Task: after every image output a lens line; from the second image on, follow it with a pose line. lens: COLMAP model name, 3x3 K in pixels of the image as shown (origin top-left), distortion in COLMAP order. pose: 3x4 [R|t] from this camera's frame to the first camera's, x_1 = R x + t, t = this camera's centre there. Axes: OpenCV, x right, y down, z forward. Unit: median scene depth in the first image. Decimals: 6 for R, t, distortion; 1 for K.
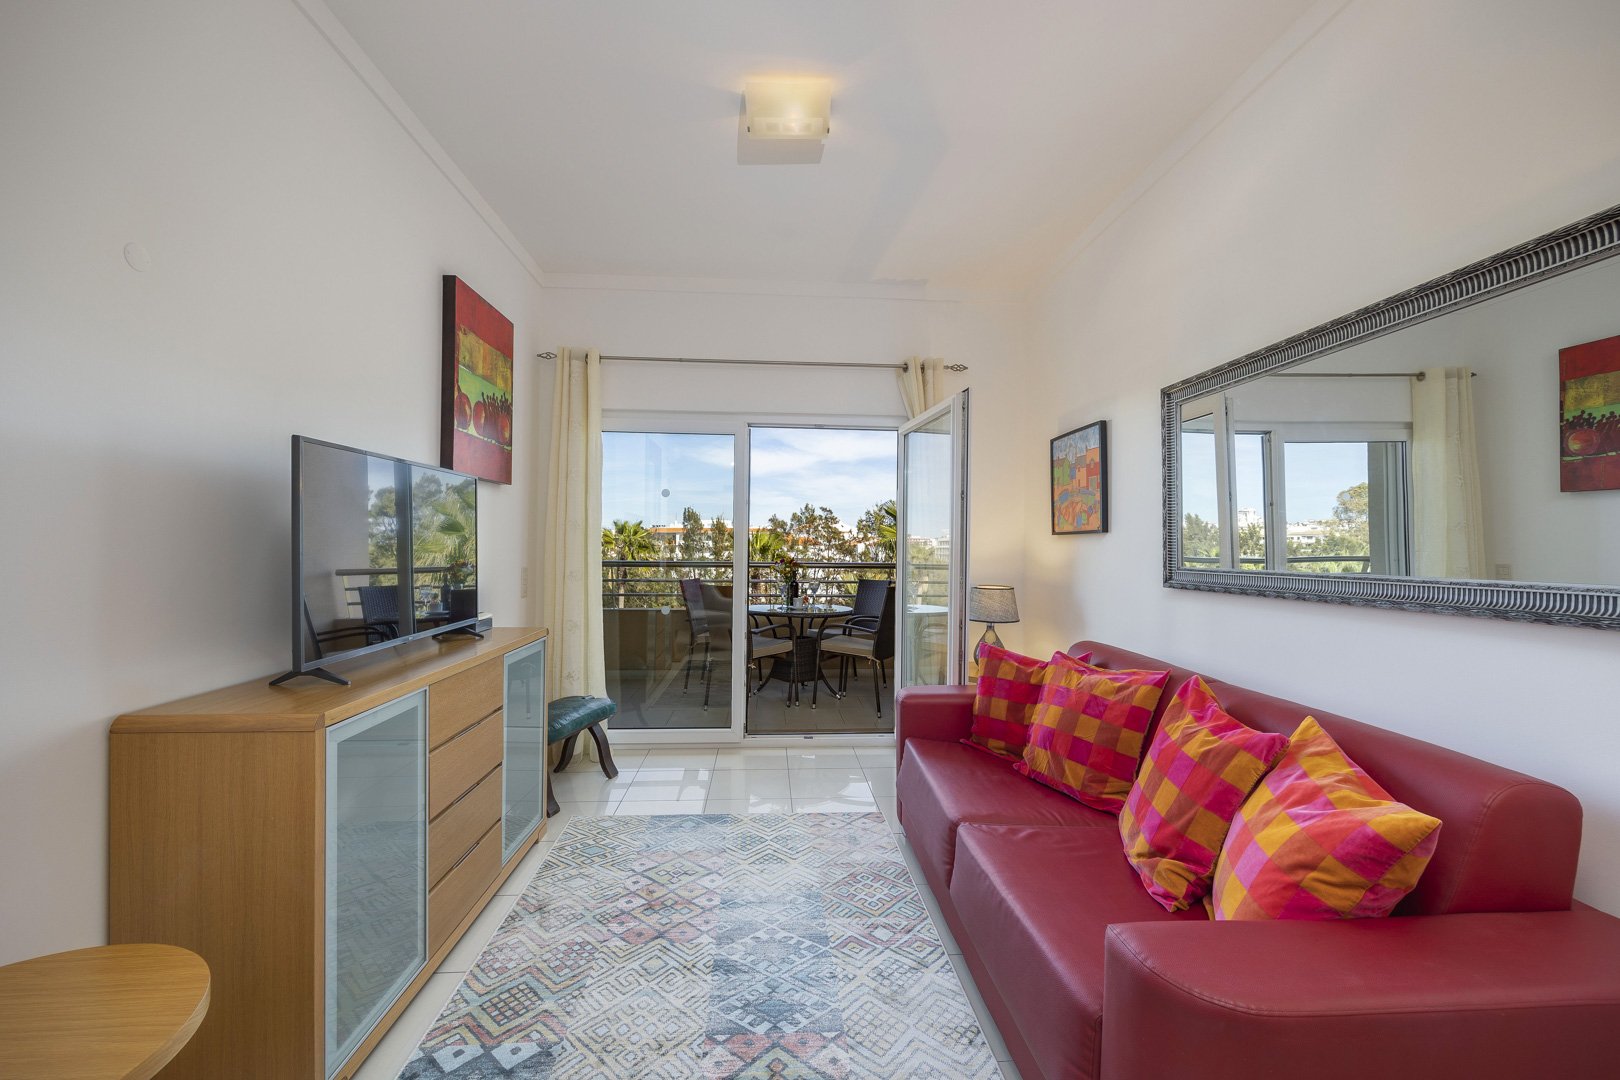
lens RADIAL K [[646.4, 0, 807.8], [0, 646.4, 540.6], [0, 0, 1]] dist [-0.006221, 0.002010]
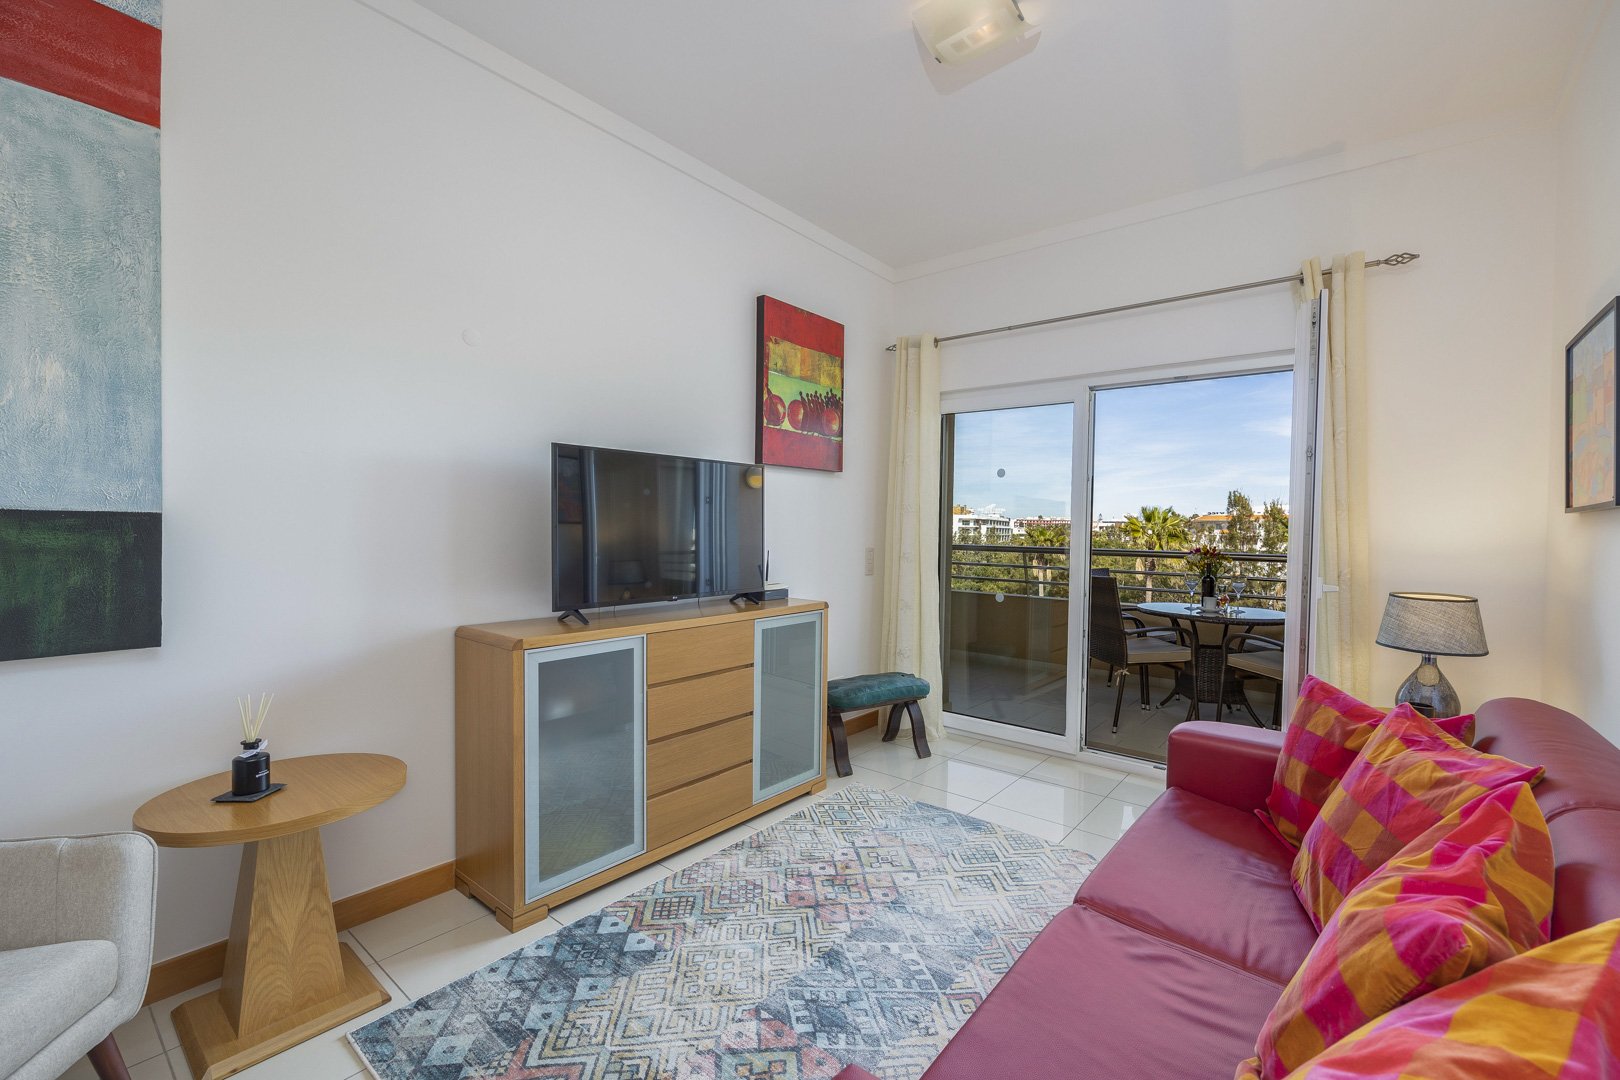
lens RADIAL K [[666.0, 0, 865.8], [0, 666.0, 539.9], [0, 0, 1]] dist [-0.003573, 0.000109]
pose [[0.757707, 0.015822, -0.652403, 0.405943], [-0.005226, 0.999821, 0.018177, 0.010862], [0.652574, -0.010364, 0.757654, 0.208884]]
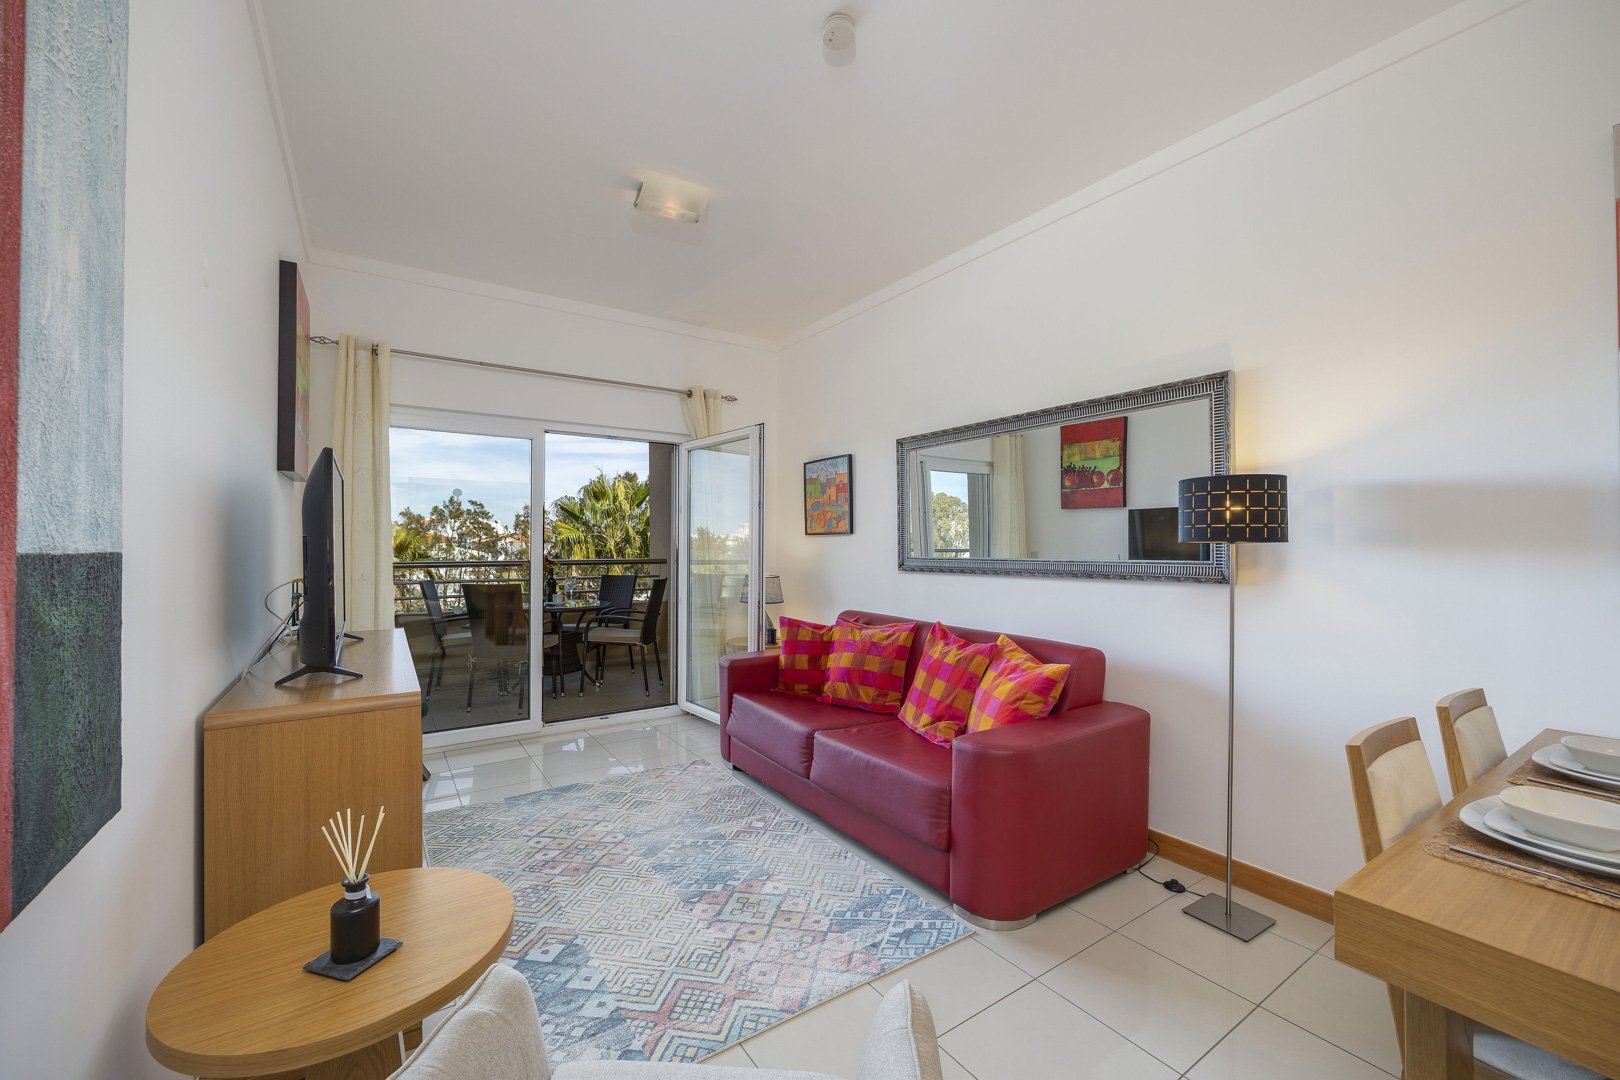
lens RADIAL K [[646.4, 0, 809.6], [0, 646.4, 538.5], [0, 0, 1]] dist [-0.006221, 0.002010]
pose [[0.863634, -0.003267, 0.504109, -0.391217], [0.002040, 0.999993, 0.002985, -0.007710], [-0.504115, -0.001550, 0.863635, -0.206114]]
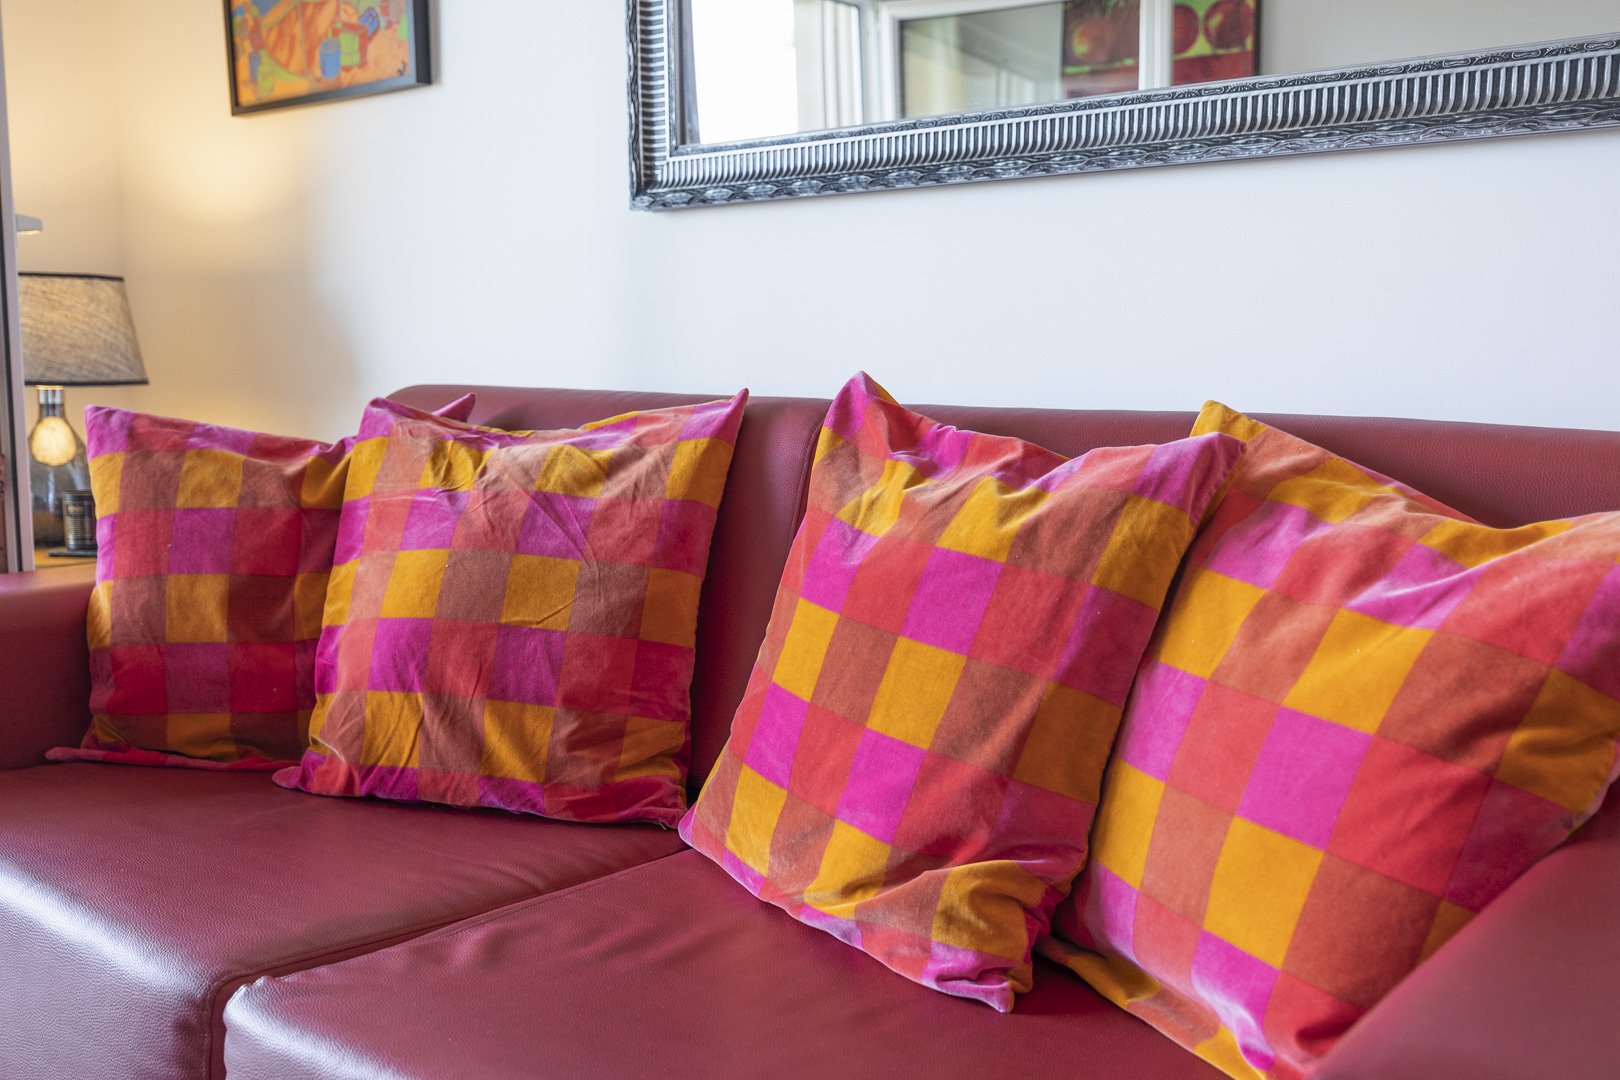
lens RADIAL K [[1546.7, 0, 812.5], [0, 1546.7, 531.3], [0, 0, 1]] dist [0.018962, 0.000000]
pose [[0.672591, -0.095430, 0.733835, -0.028723], [0.000431, 0.991701, 0.128568, 0.137602], [-0.740014, -0.086157, 0.667050, 0.333591]]
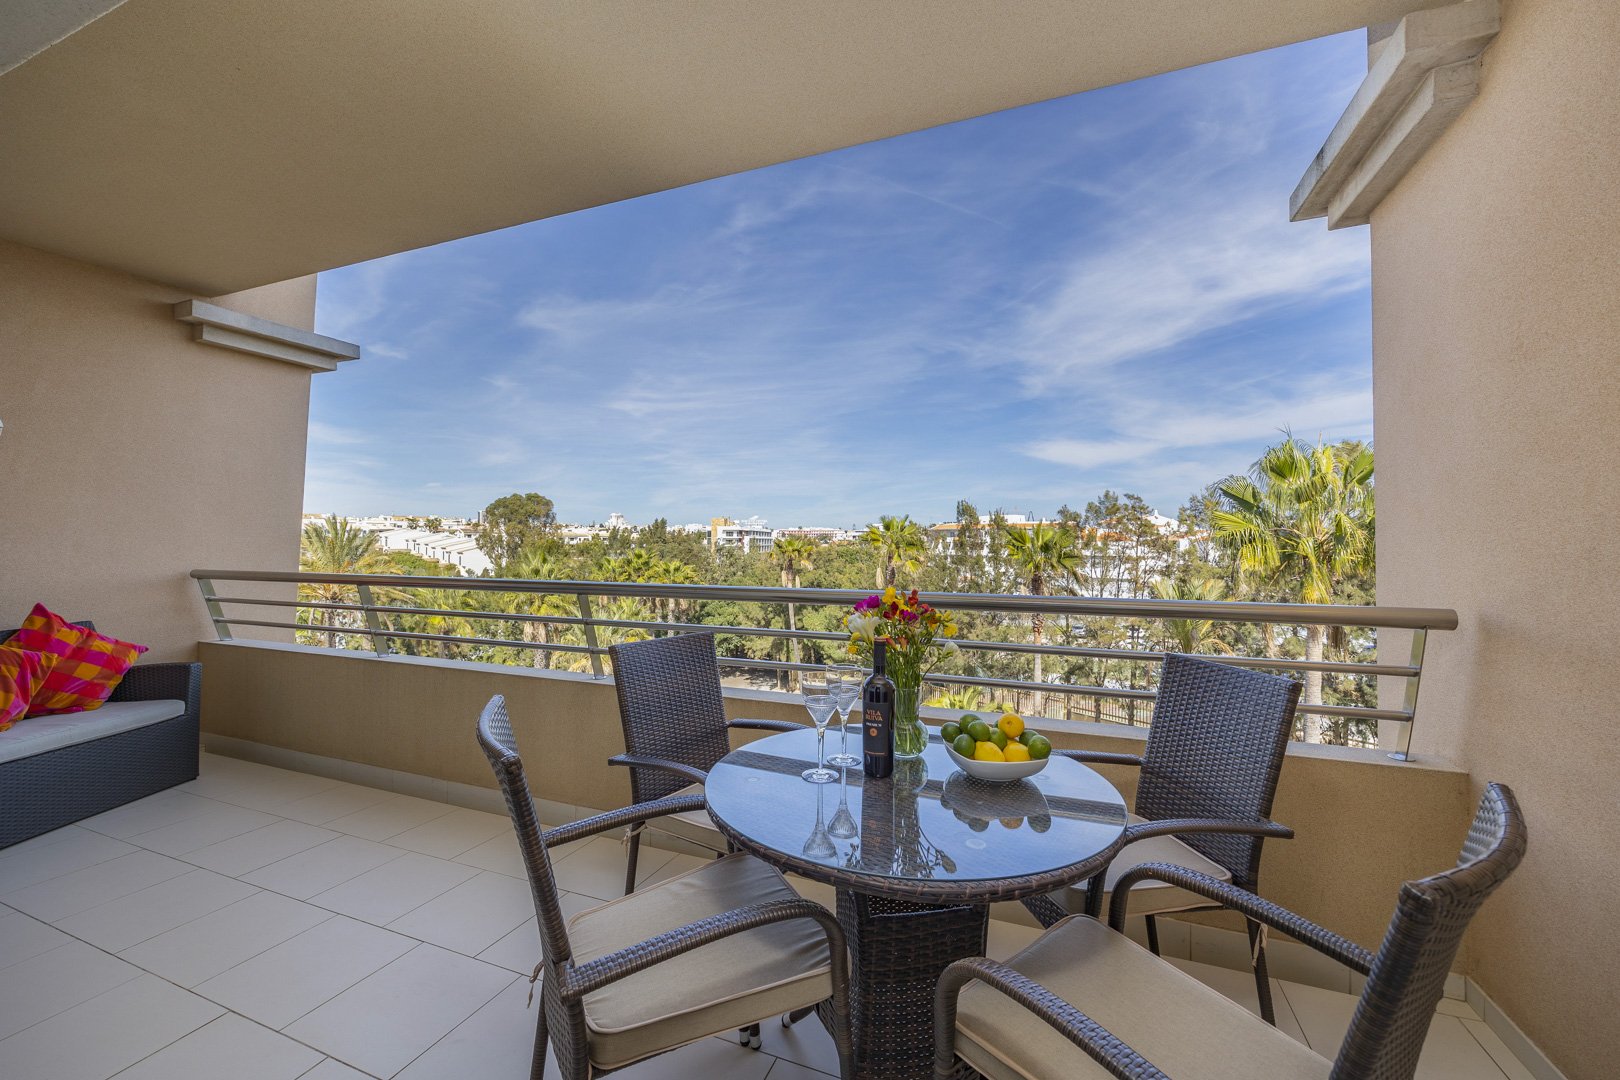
lens RADIAL K [[646.4, 0, 798.6], [0, 646.4, 536.1], [0, 0, 1]] dist [-0.006221, 0.002010]
pose [[0.897397, -0.009158, -0.441129, 0.140406], [0.008381, 0.999958, -0.003711, 0.001415], [0.441145, -0.000367, 0.897436, 1.556409]]
